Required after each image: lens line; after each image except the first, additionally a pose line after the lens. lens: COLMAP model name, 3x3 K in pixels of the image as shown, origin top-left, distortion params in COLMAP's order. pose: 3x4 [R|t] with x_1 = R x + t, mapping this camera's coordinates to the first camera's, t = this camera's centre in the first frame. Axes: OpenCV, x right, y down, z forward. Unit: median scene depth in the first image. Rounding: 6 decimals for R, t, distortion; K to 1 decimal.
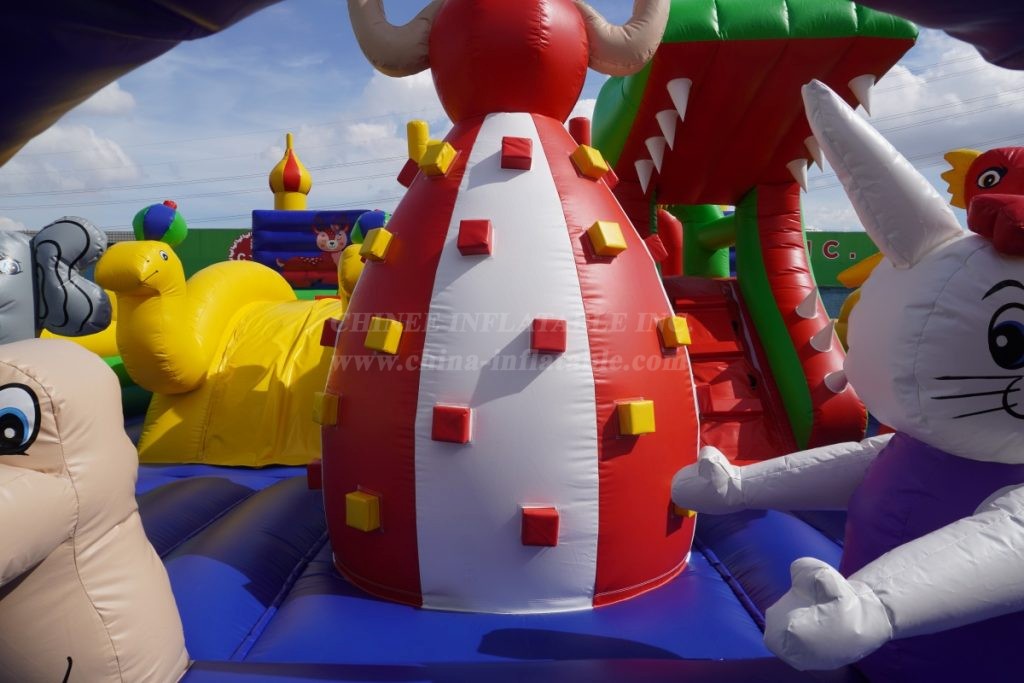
lens RADIAL K [[683.7, 0, 513.5], [0, 683.7, 338.0], [0, 0, 1]] dist [-0.035127, 0.012533]
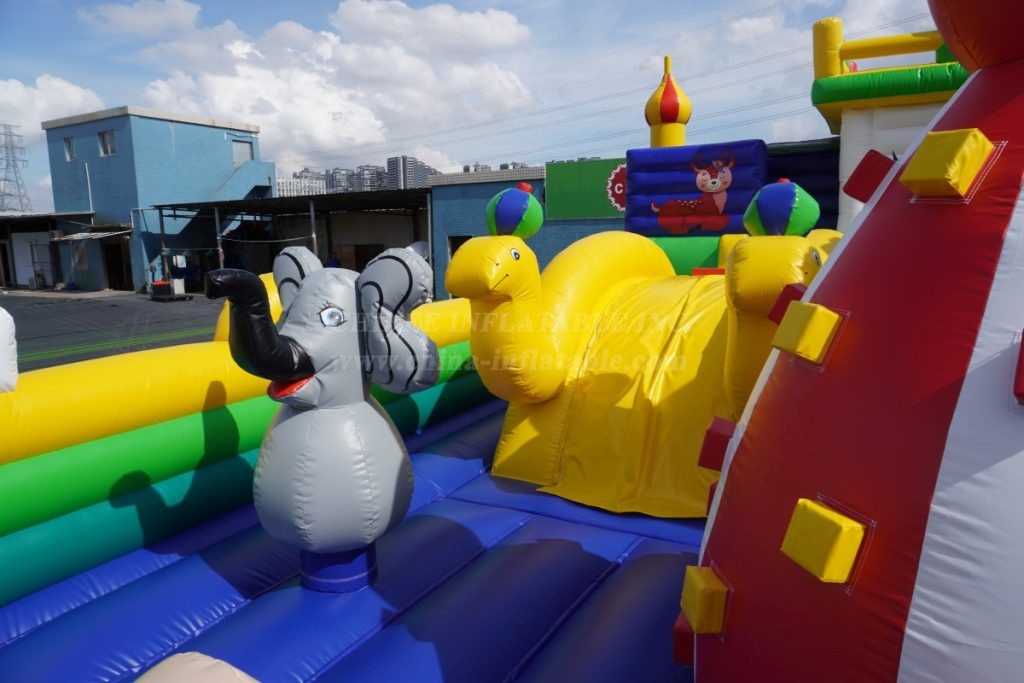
lens RADIAL K [[683.7, 0, 496.9], [0, 683.7, 327.4], [0, 0, 1]] dist [-0.035127, 0.012533]
pose [[0.846759, 0.053370, -0.529293, -0.068700], [0.007147, 0.993724, 0.111634, -0.113308], [0.531929, -0.098310, 0.841063, 0.230147]]
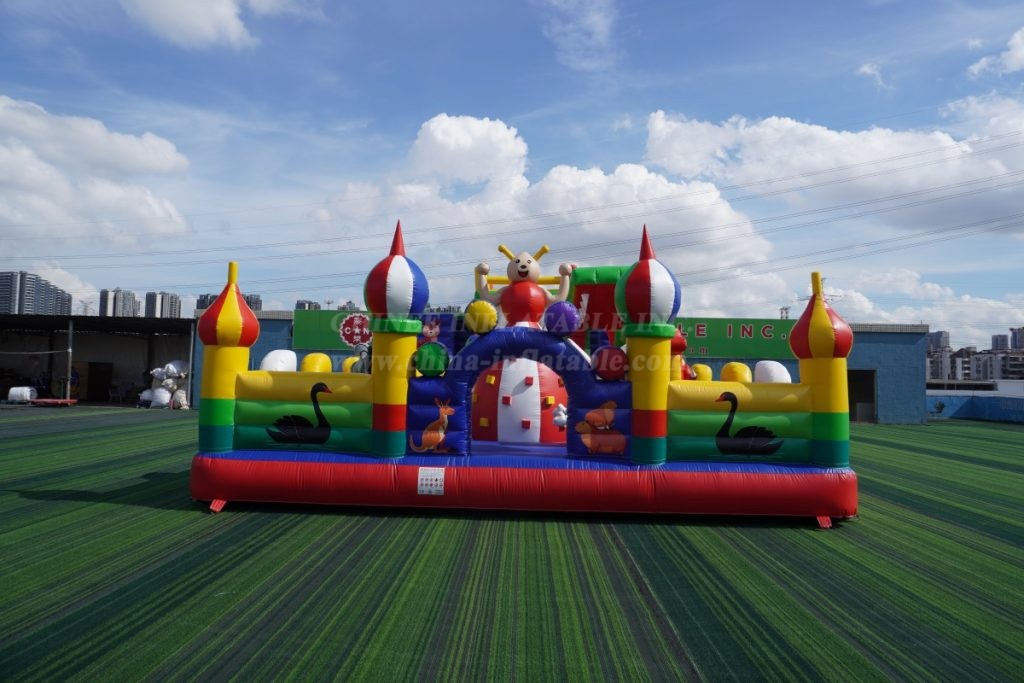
lens RADIAL K [[683.7, 0, 513.4], [0, 683.7, 339.9], [0, 0, 1]] dist [-0.035127, 0.012533]
pose [[0.998586, 0.021204, -0.048746, 0.073910], [-0.025213, 0.996218, -0.083148, 0.048924], [0.046799, 0.084260, 0.995344, -1.591996]]
